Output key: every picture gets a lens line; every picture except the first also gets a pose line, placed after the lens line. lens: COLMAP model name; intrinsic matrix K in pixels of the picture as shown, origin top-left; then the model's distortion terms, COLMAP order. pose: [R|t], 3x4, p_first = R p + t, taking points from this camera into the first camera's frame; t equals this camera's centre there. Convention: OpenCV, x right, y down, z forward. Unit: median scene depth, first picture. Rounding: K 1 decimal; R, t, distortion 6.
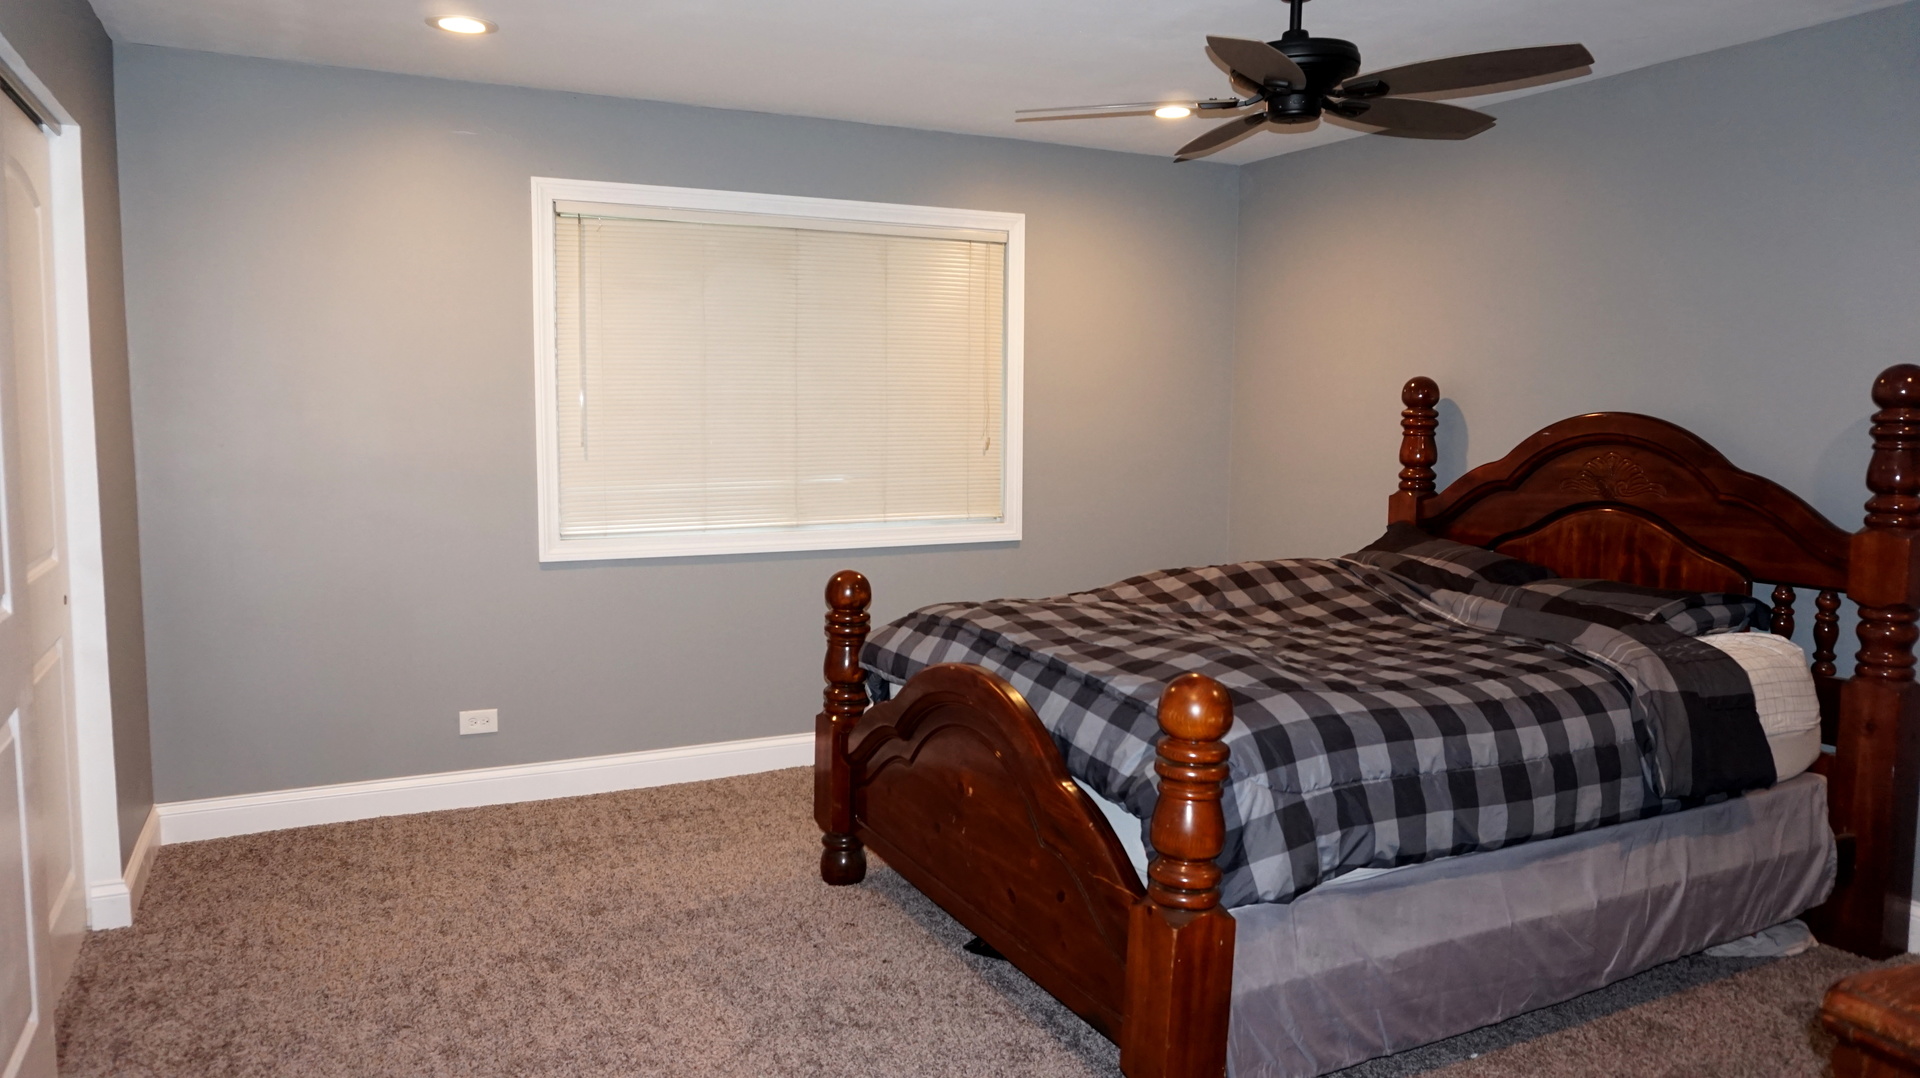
lens RADIAL K [[1277.6, 0, 949.9], [0, 1277.6, 531.9], [0, 0, 1]] dist [-0.045567, 0.027218]
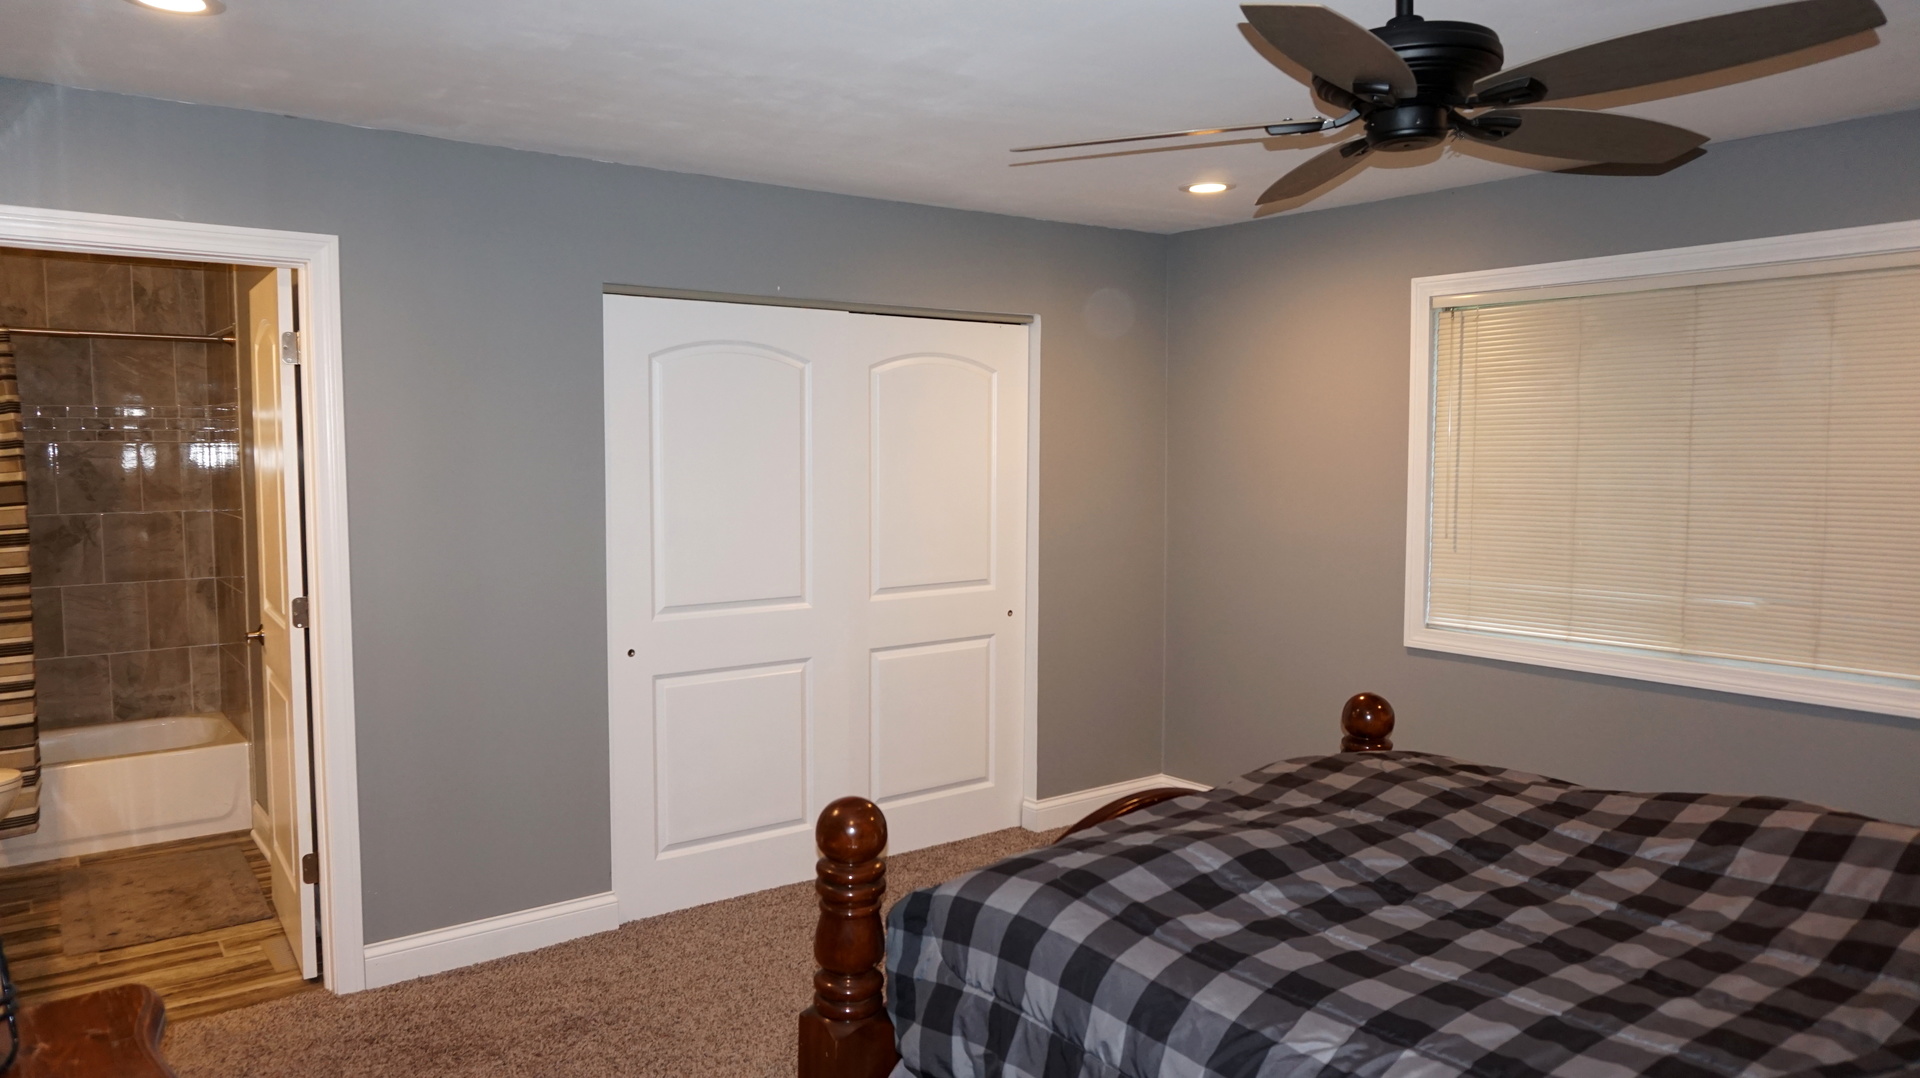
lens RADIAL K [[1277.6, 0, 966.0], [0, 1277.6, 536.6], [0, 0, 1]] dist [-0.045567, 0.027218]
pose [[0.197726, 0.065524, -0.978065, 0.617055], [-0.092702, 0.994542, 0.047887, -0.081947], [0.975864, 0.081200, 0.202720, 0.432194]]
